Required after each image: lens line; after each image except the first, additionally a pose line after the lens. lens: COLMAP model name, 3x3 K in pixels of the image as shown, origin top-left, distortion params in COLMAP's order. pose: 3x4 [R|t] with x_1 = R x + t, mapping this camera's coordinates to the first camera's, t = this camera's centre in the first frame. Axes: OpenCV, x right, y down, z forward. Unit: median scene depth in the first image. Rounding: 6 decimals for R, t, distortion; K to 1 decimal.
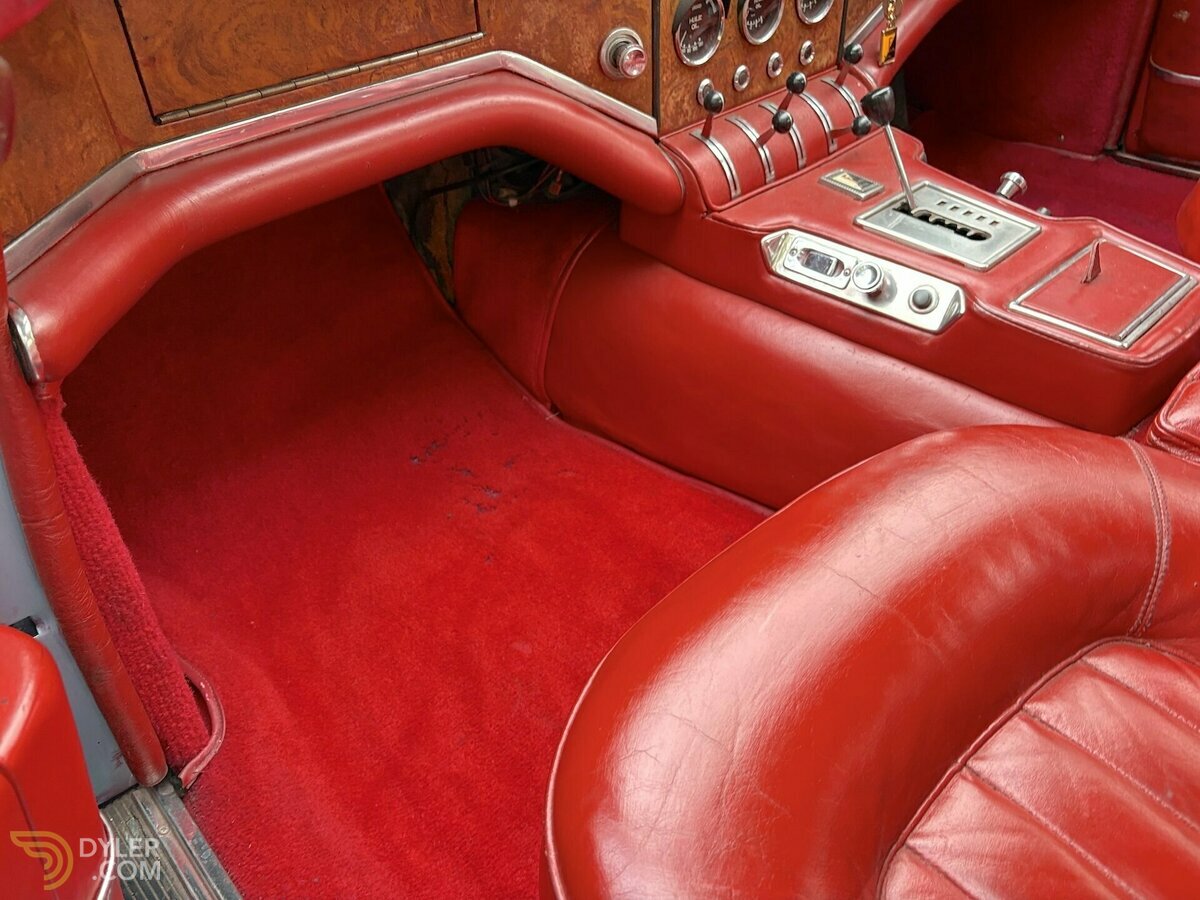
lens RADIAL K [[915.2, 0, 600.0], [0, 915.2, 450.0], [0, 0, 1]] dist [0.014259, -0.010414]
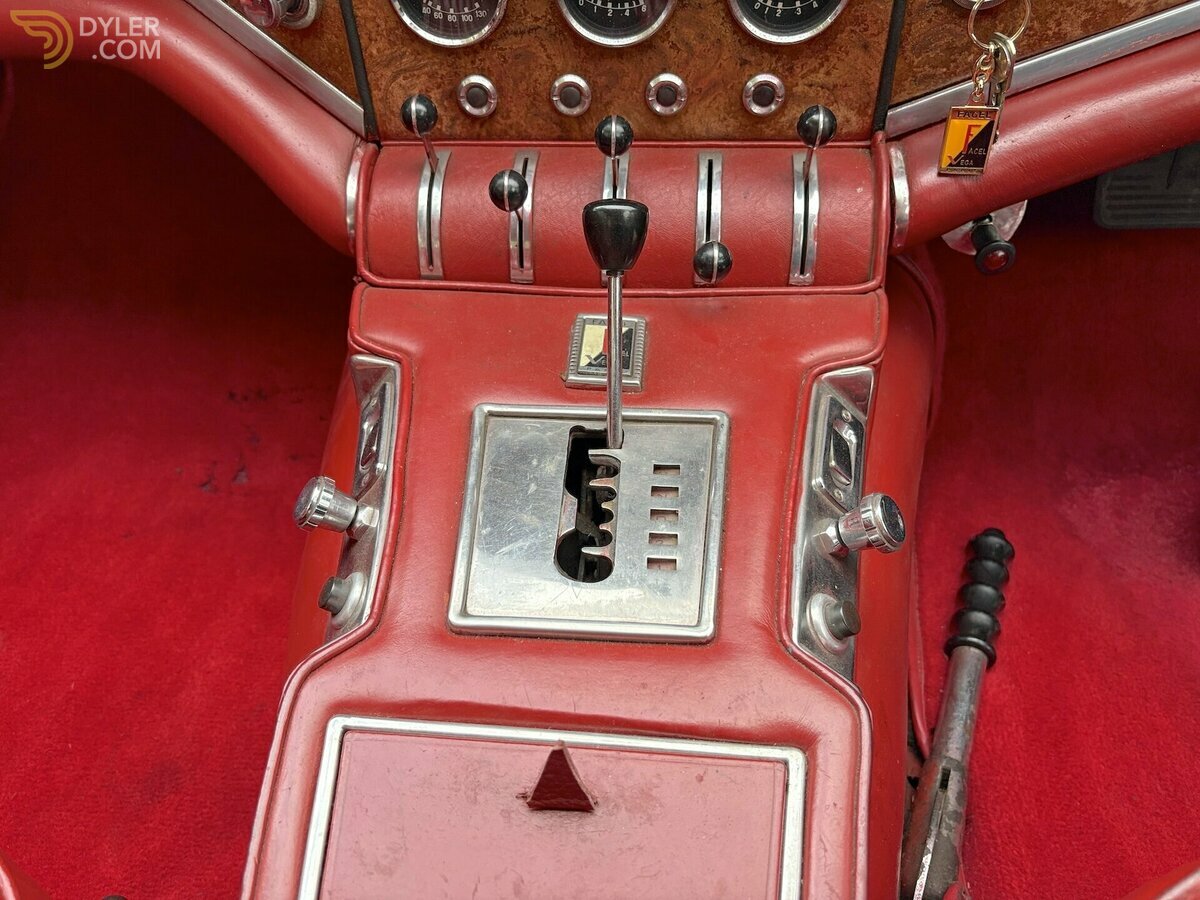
lens RADIAL K [[921.7, 0, 596.2], [0, 921.7, 456.4], [0, 0, 1]] dist [0.010367, -0.012598]
pose [[0.657174, 0.526535, -0.539336, 0.622538], [-0.461831, 0.846784, 0.263950, -0.395410], [0.595680, 0.075621, 0.799654, 0.601543]]
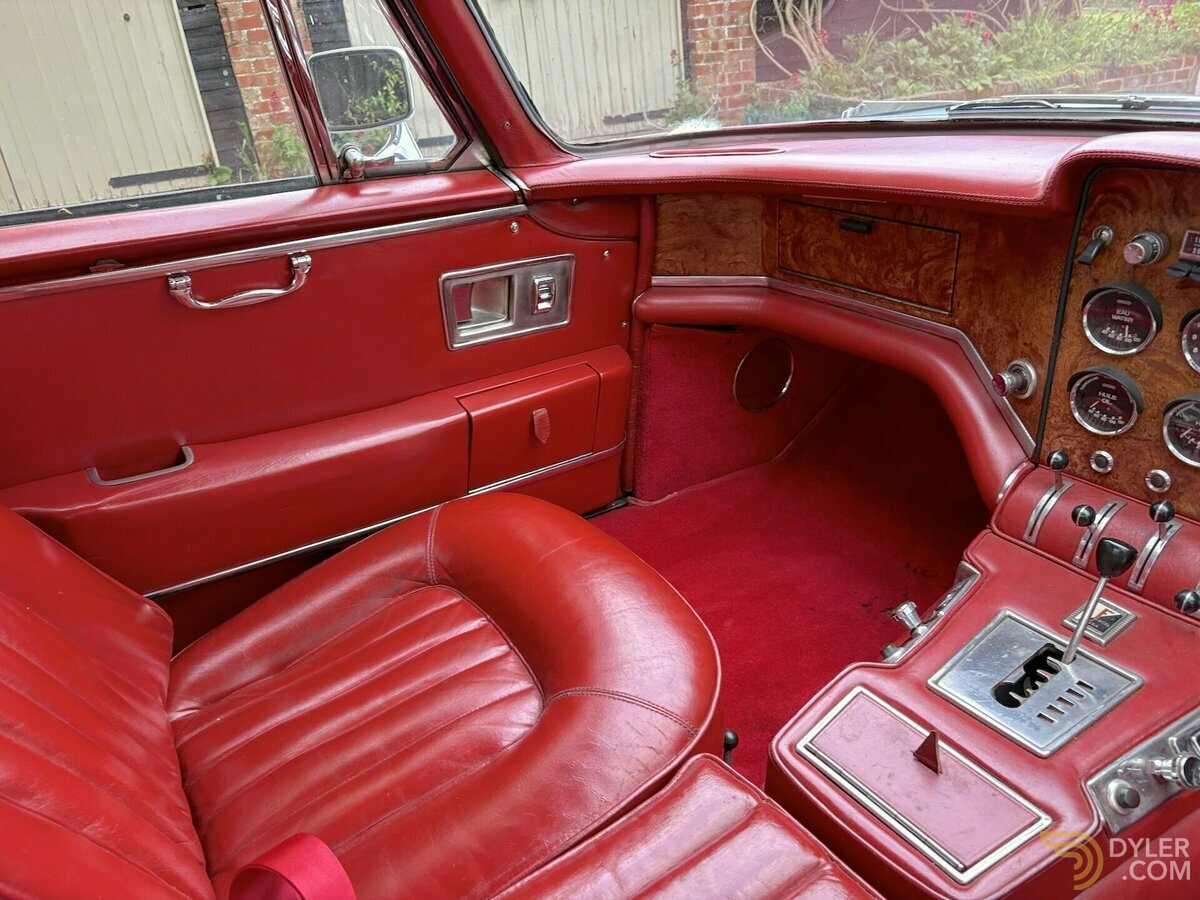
lens RADIAL K [[915.2, 0, 600.0], [0, 915.2, 450.0], [0, 0, 1]] dist [0.014259, -0.010414]
pose [[-0.149370, 0.492416, -0.857447, 1.101967], [-0.553779, 0.676751, 0.485115, -0.601501], [0.819156, 0.547298, 0.171604, 0.363752]]
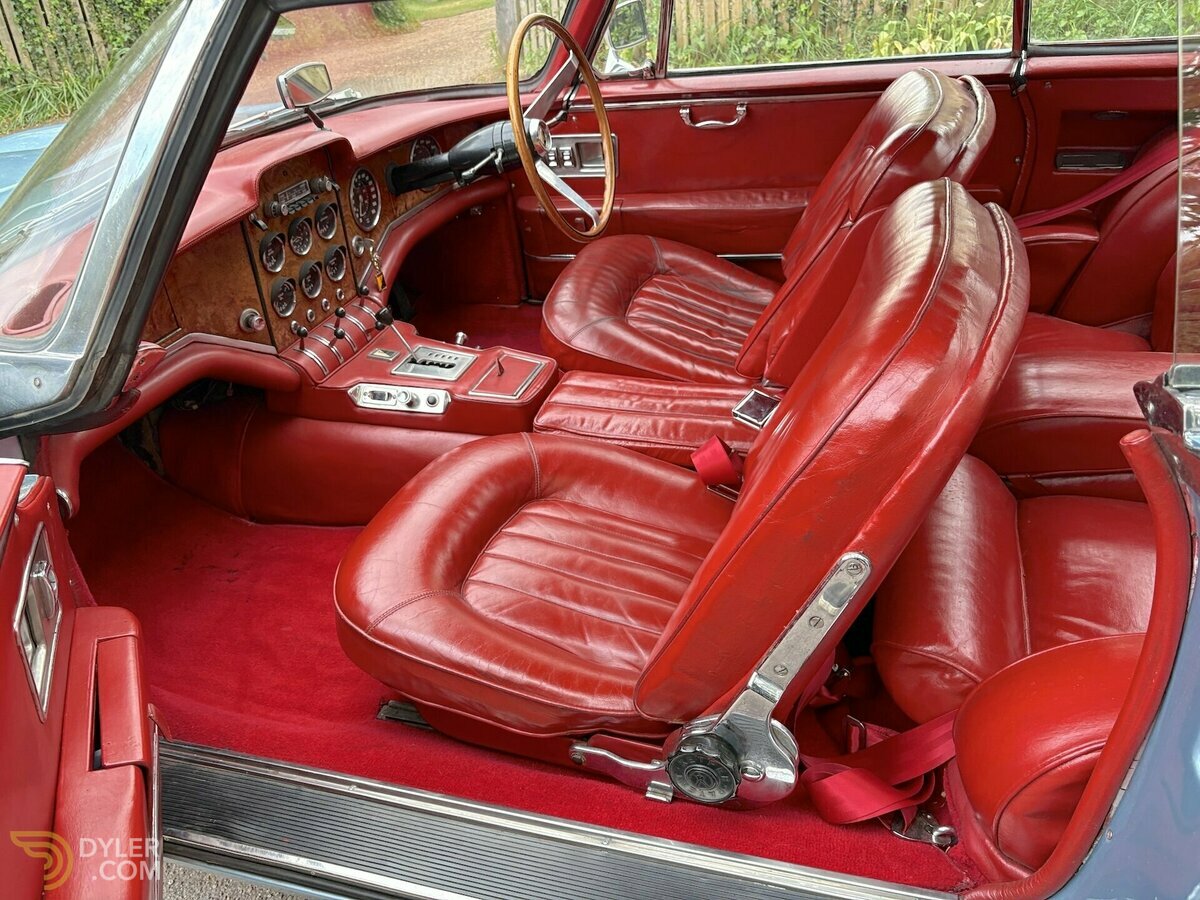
lens RADIAL K [[915.2, 0, 600.0], [0, 915.2, 450.0], [0, 0, 1]] dist [0.014259, -0.010414]
pose [[0.868826, -0.262158, 0.420017, -0.206985], [0.325317, 0.941766, -0.085122, 0.226082], [-0.373242, 0.210594, 0.903516, -0.932387]]
